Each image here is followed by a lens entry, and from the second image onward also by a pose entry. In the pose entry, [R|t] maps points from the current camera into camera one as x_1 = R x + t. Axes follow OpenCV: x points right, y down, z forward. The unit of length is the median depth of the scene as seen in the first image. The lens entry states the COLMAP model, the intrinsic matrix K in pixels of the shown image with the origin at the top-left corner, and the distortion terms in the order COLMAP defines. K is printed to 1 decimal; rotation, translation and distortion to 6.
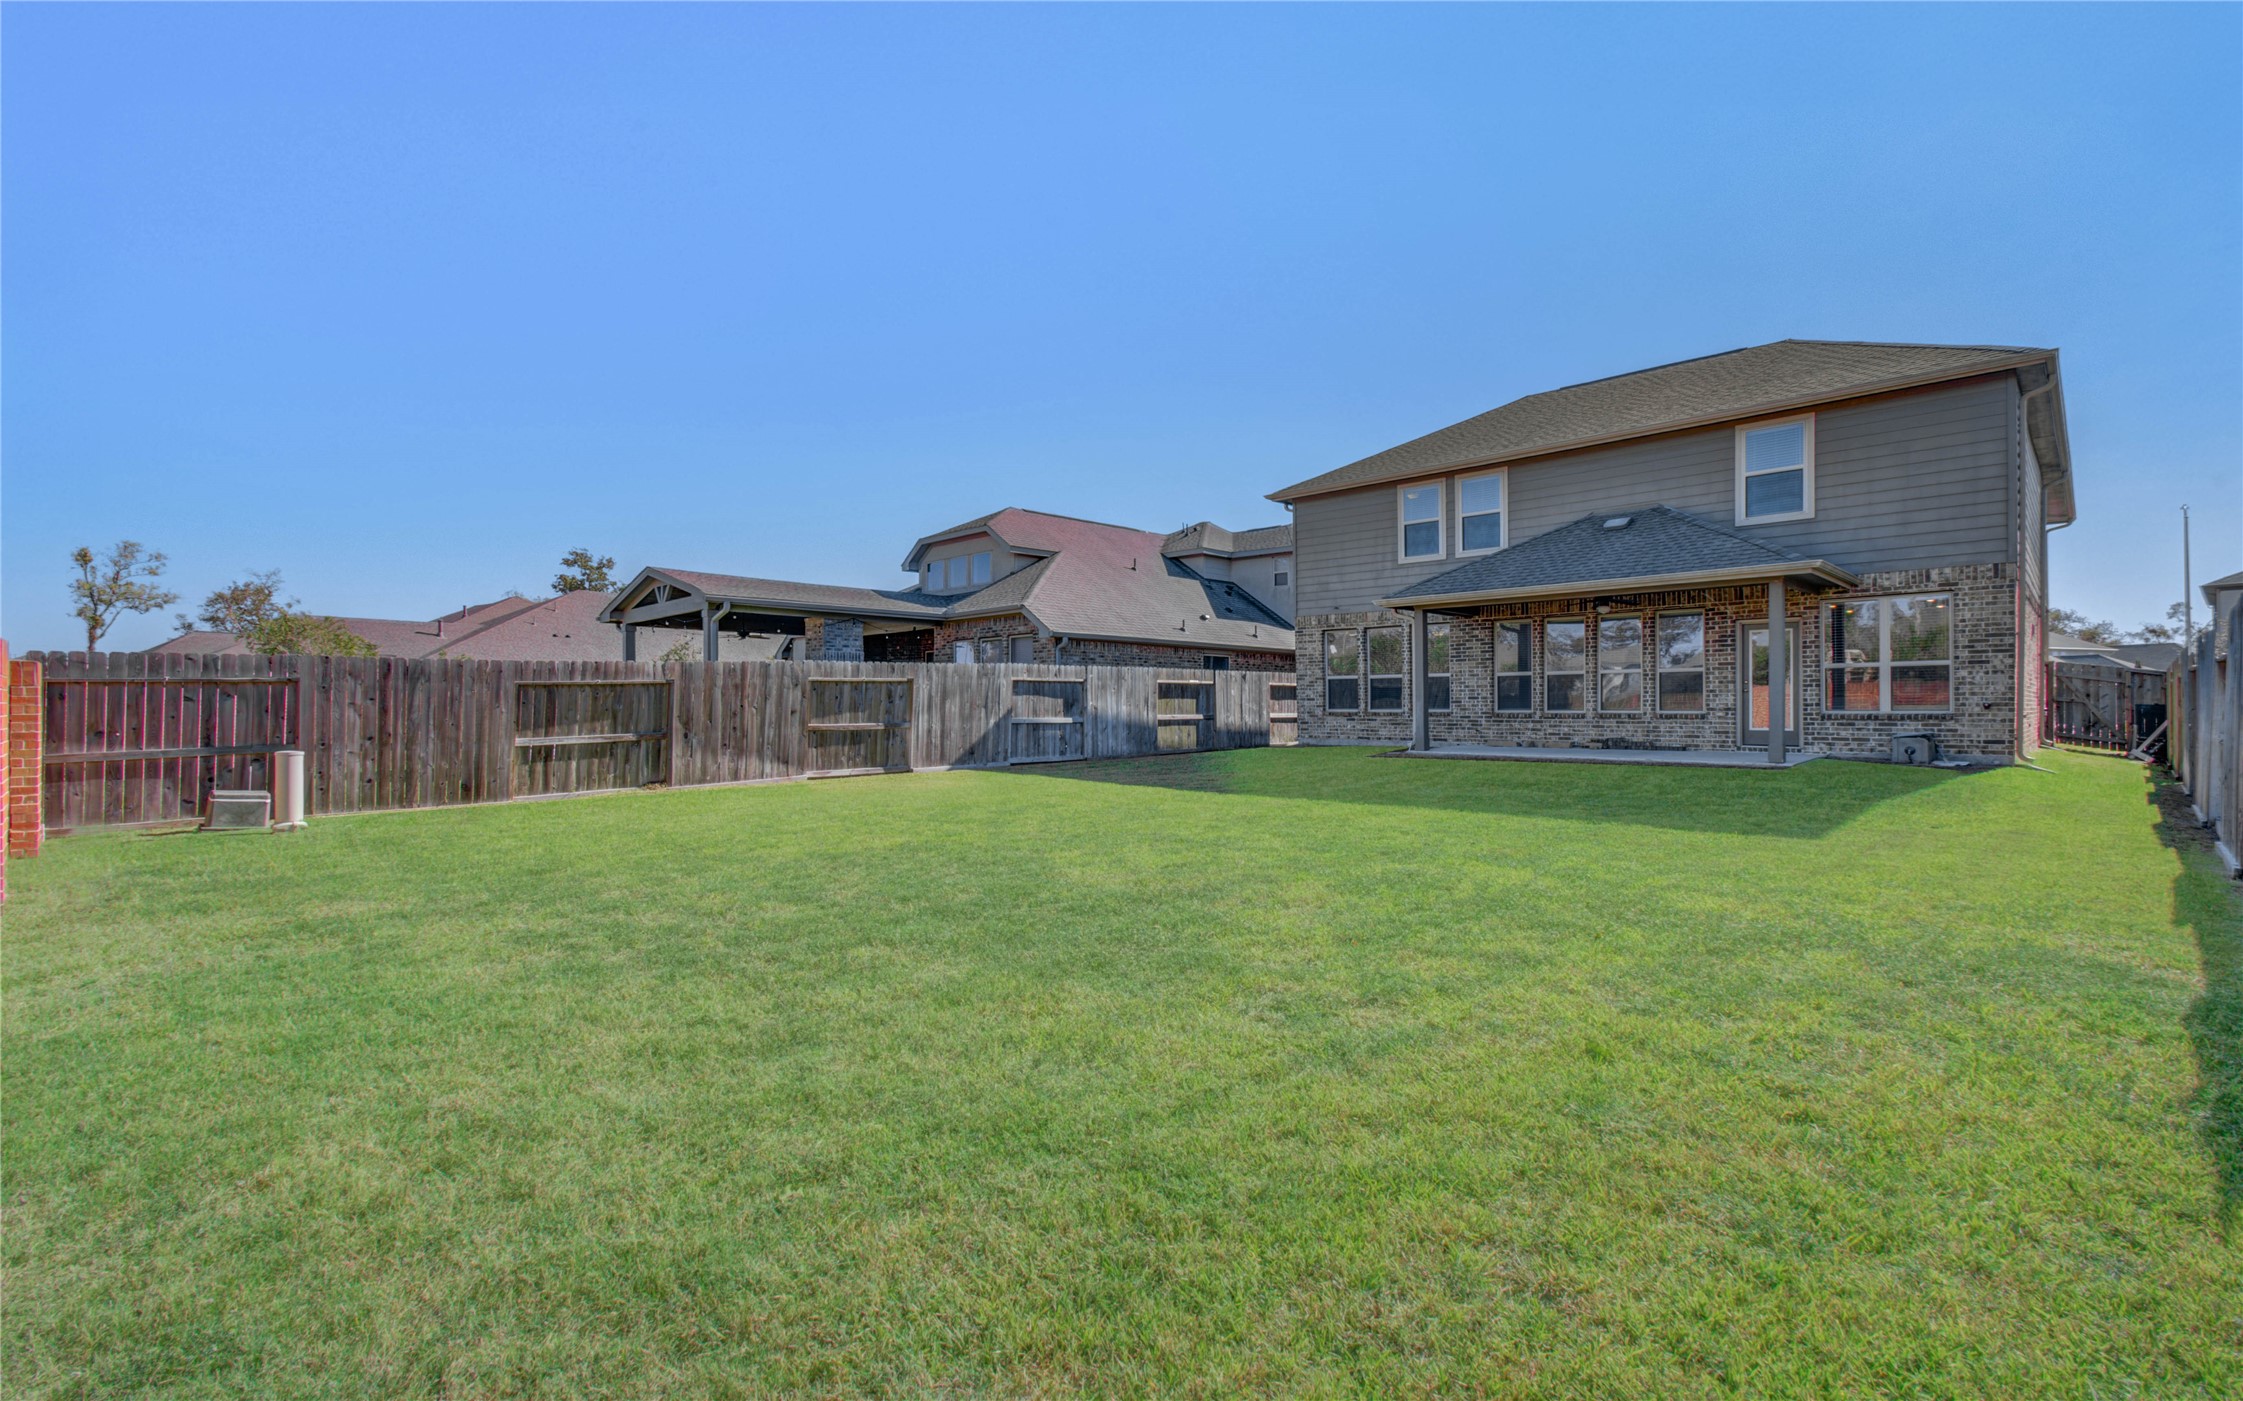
lens RADIAL K [[994.8, 0, 1086.3], [0, 994.8, 732.2], [0, 0, 1]] dist [-0.065887, 0.095459]
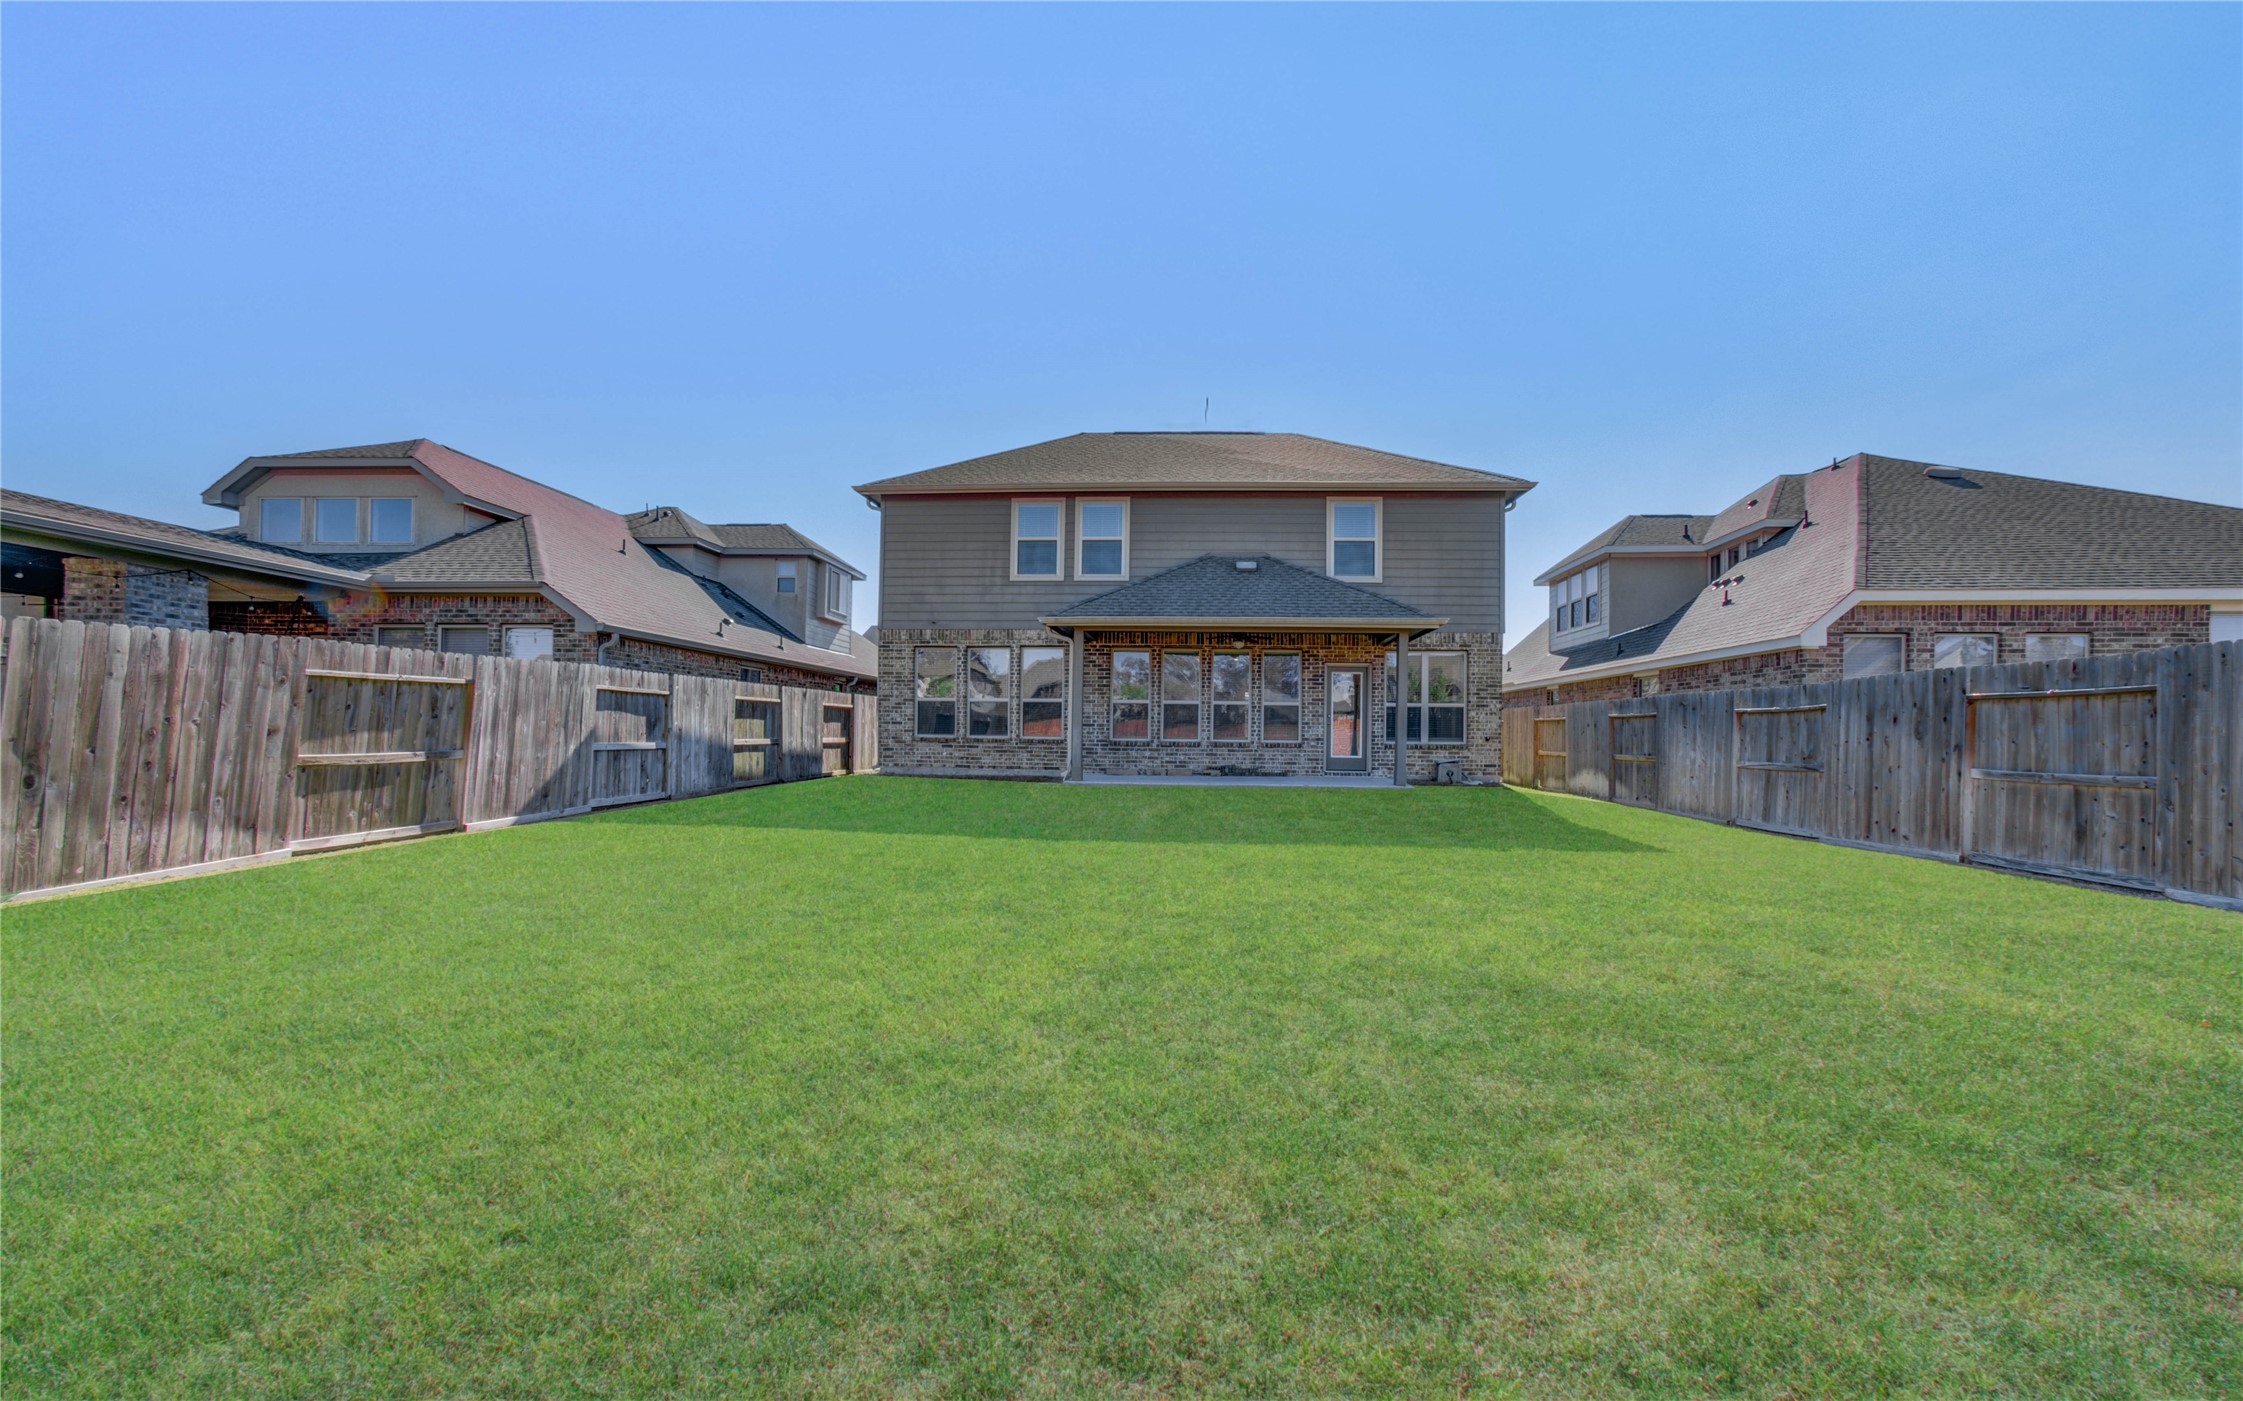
lens RADIAL K [[994.8, 0, 1086.3], [0, 994.8, 732.2], [0, 0, 1]] dist [-0.065887, 0.095459]
pose [[0.762472, 0.012367, 0.646902, -0.262924], [0.002000, 0.999767, -0.021470, -0.006550], [-0.647018, 0.017664, 0.762270, 0.258288]]
